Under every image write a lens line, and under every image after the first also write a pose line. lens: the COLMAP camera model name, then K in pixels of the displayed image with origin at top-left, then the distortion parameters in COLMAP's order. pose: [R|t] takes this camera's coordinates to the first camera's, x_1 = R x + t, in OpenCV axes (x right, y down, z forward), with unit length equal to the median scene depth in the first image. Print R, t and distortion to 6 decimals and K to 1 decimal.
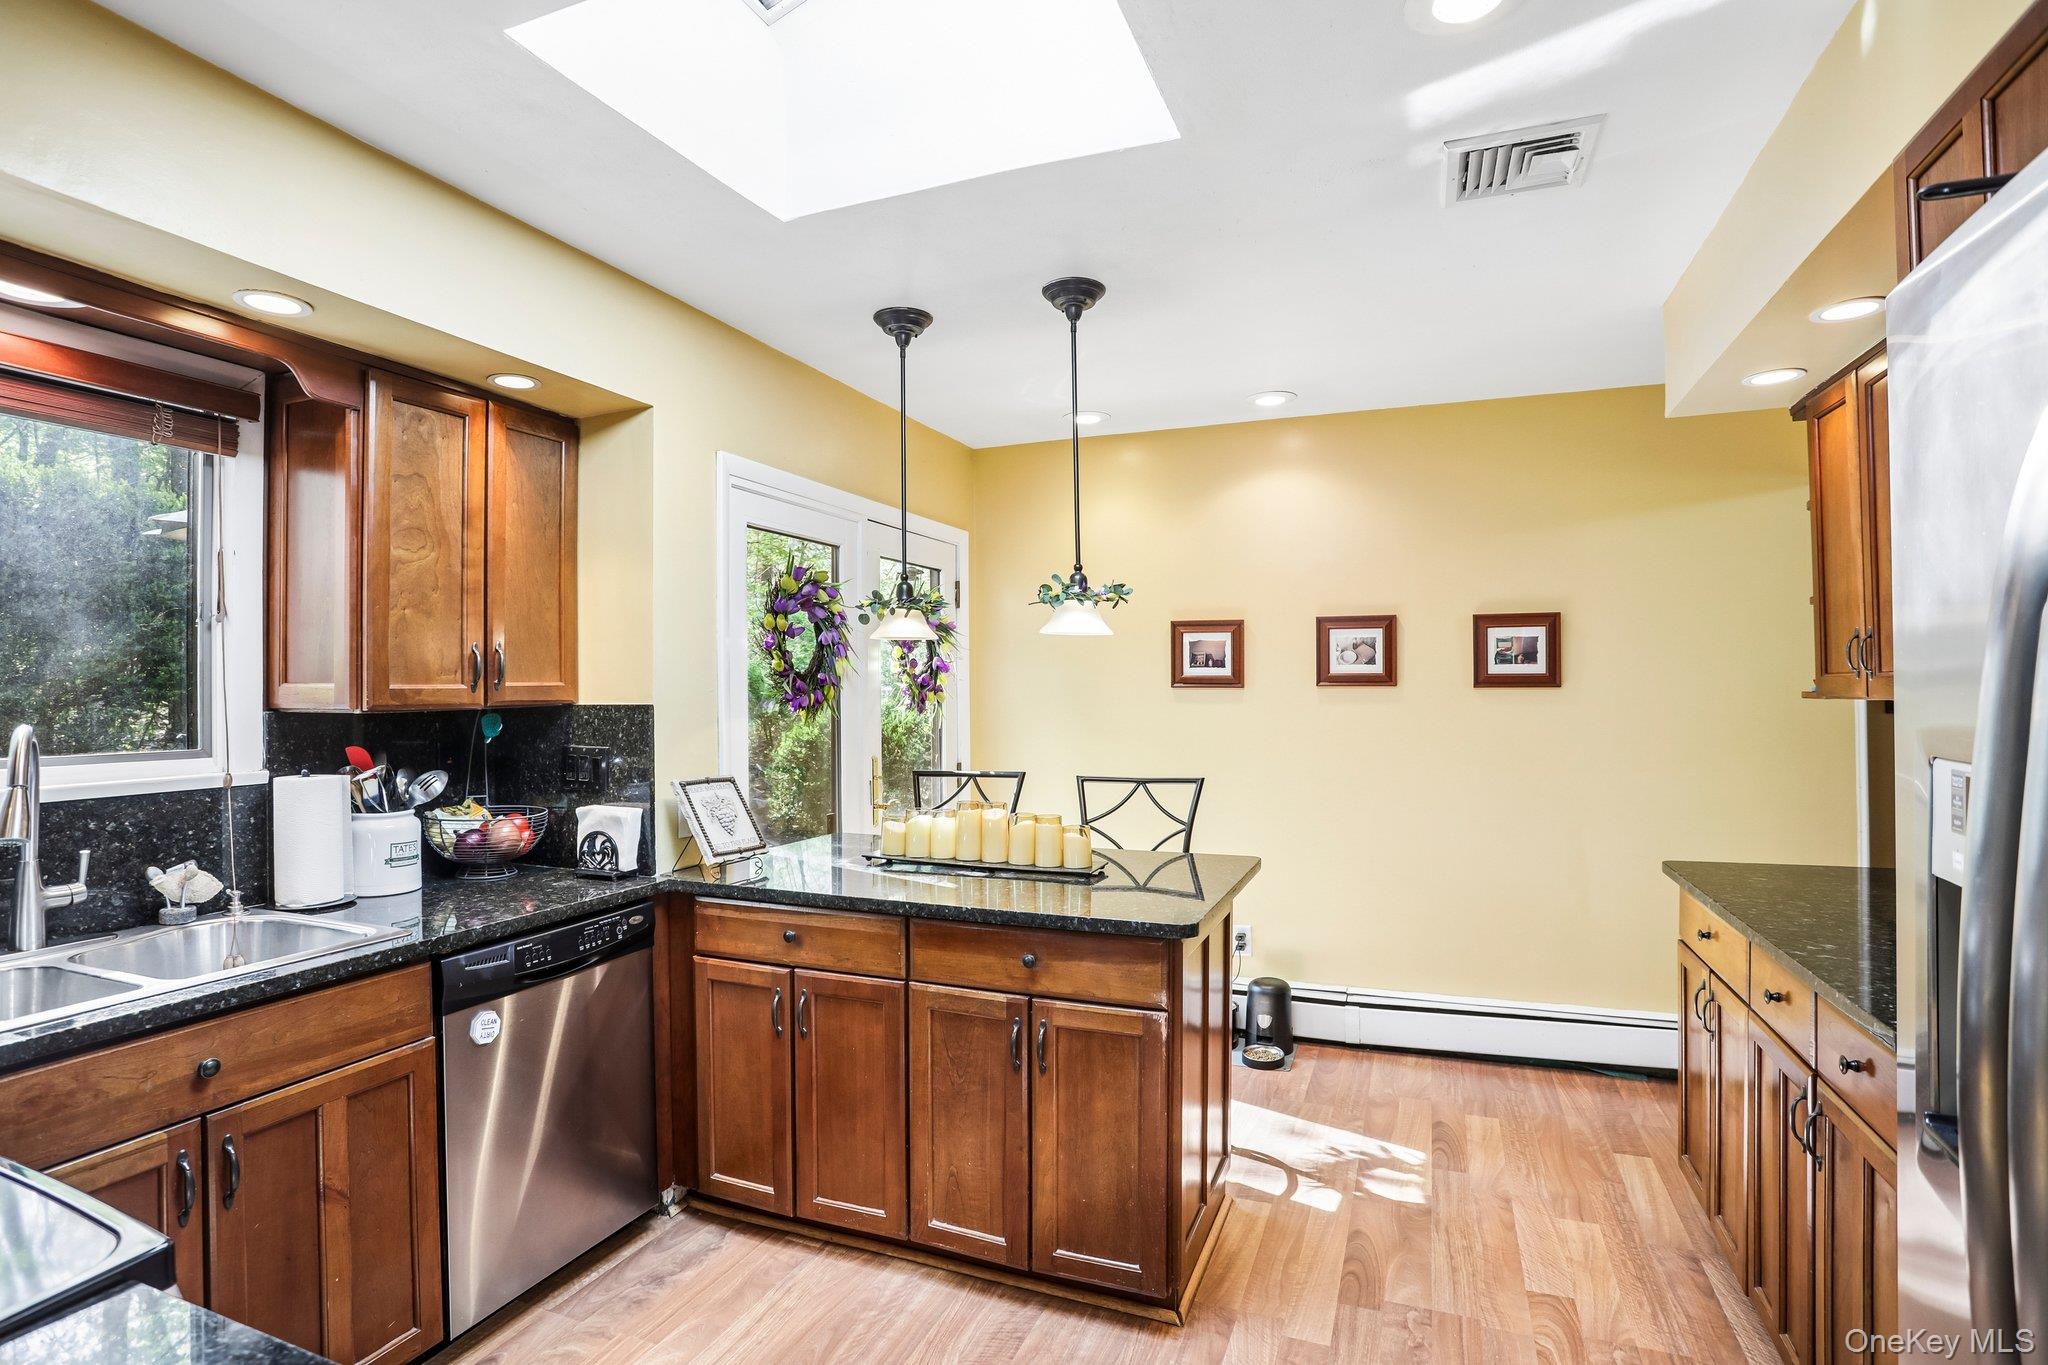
lens RADIAL K [[1020.0, 0, 1006.2], [0, 1020.0, 701.9], [0, 0, 1]] dist [-0.070401, 0.028475]
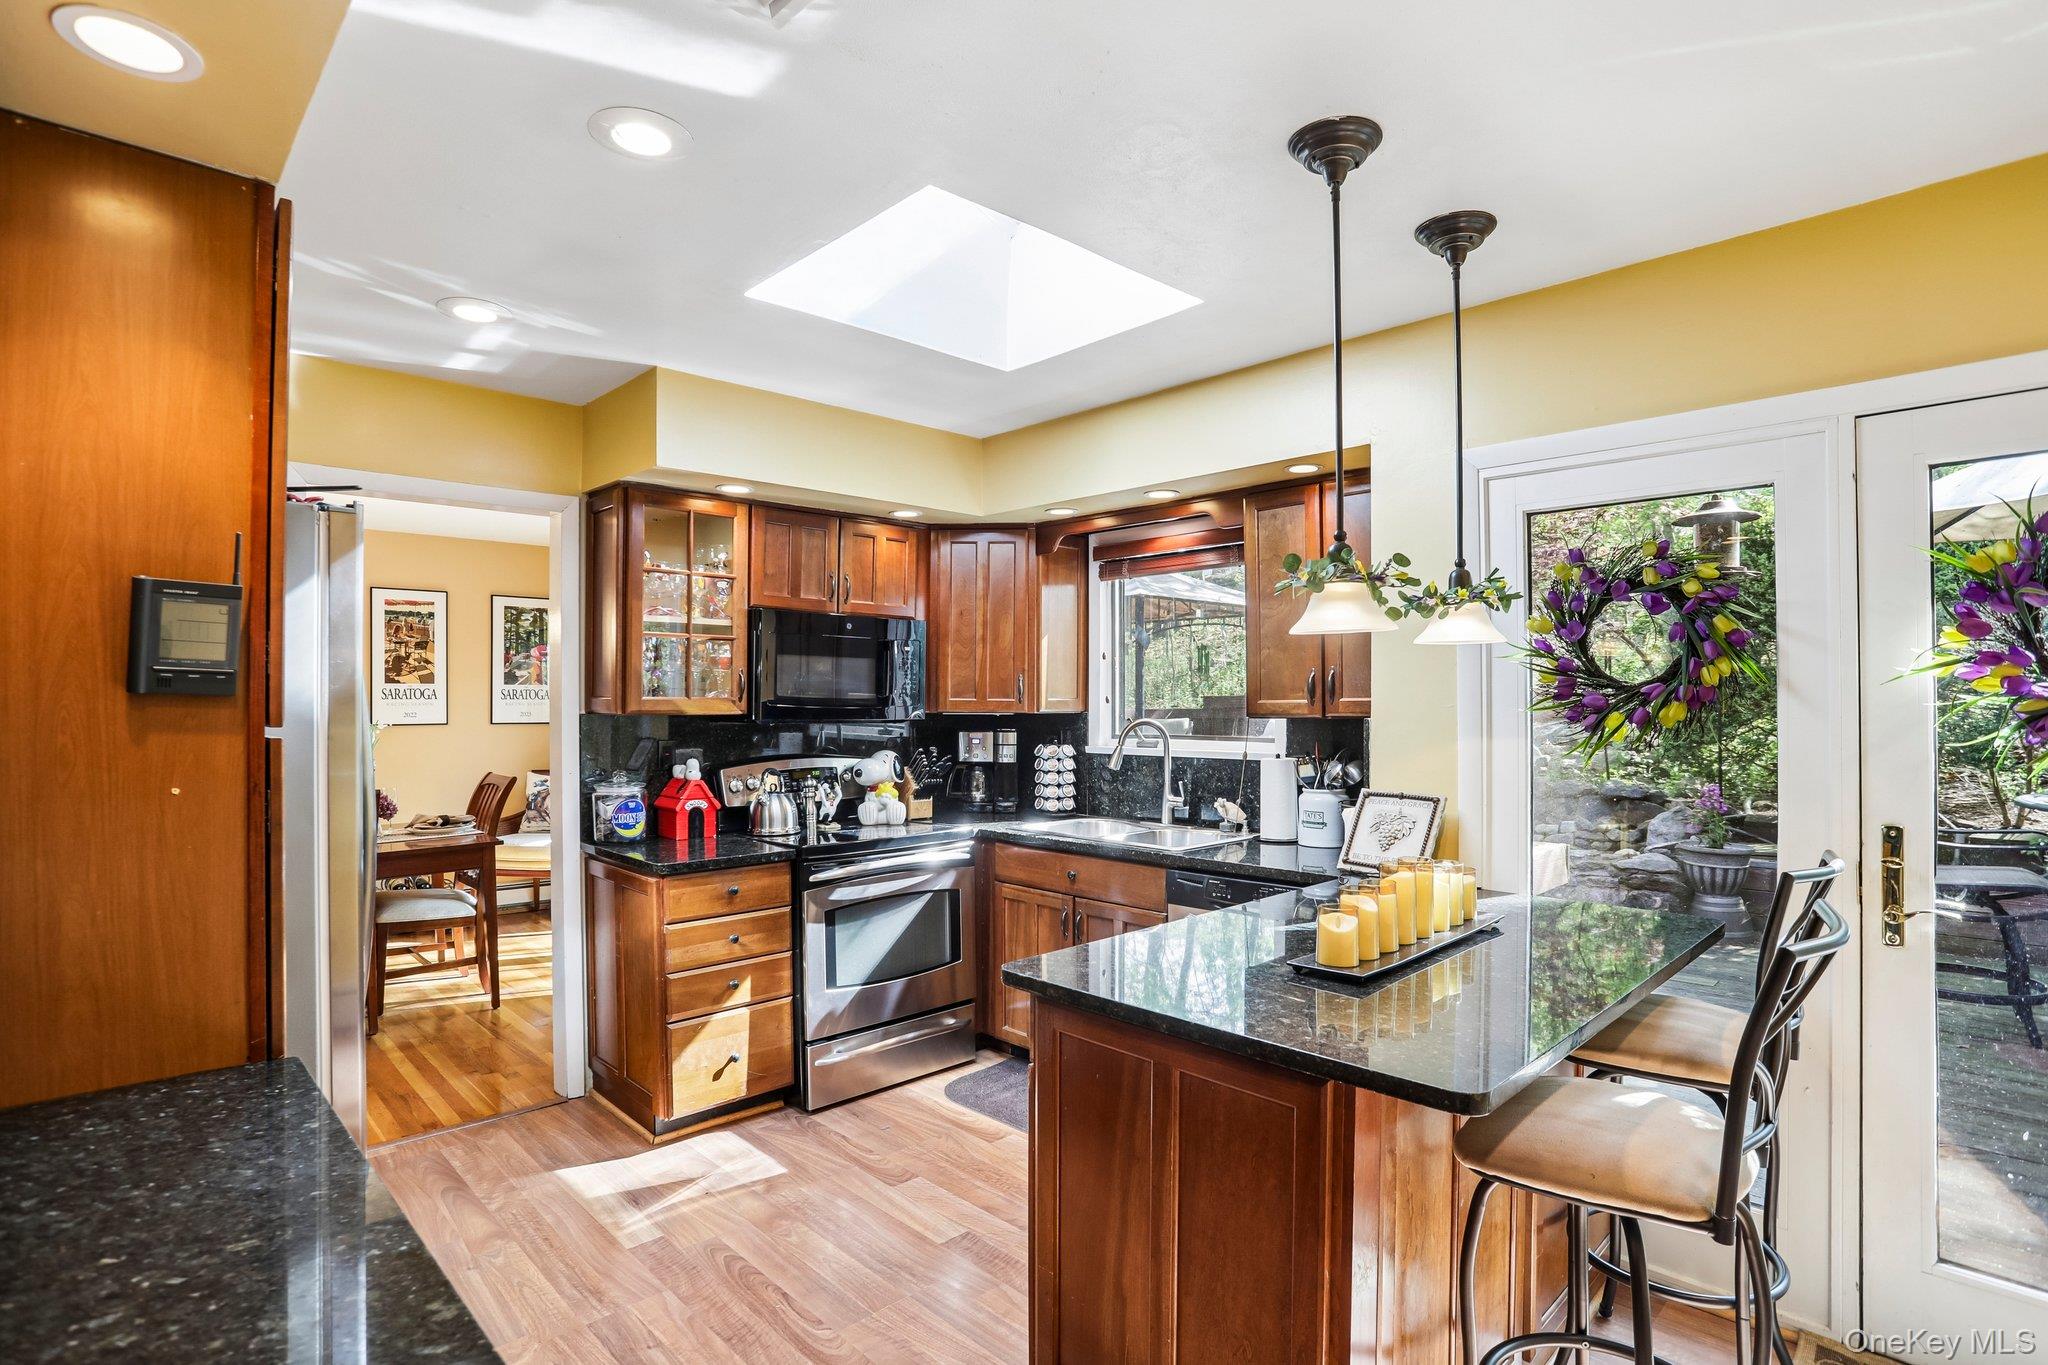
lens RADIAL K [[1020.0, 0, 1006.2], [0, 1020.0, 701.9], [0, 0, 1]] dist [-0.070401, 0.028475]
pose [[-0.411821, 0.005398, -0.911249, 0.962123], [-0.007907, 0.999924, 0.009497, -0.027131], [0.911231, 0.011117, -0.411747, 1.312346]]
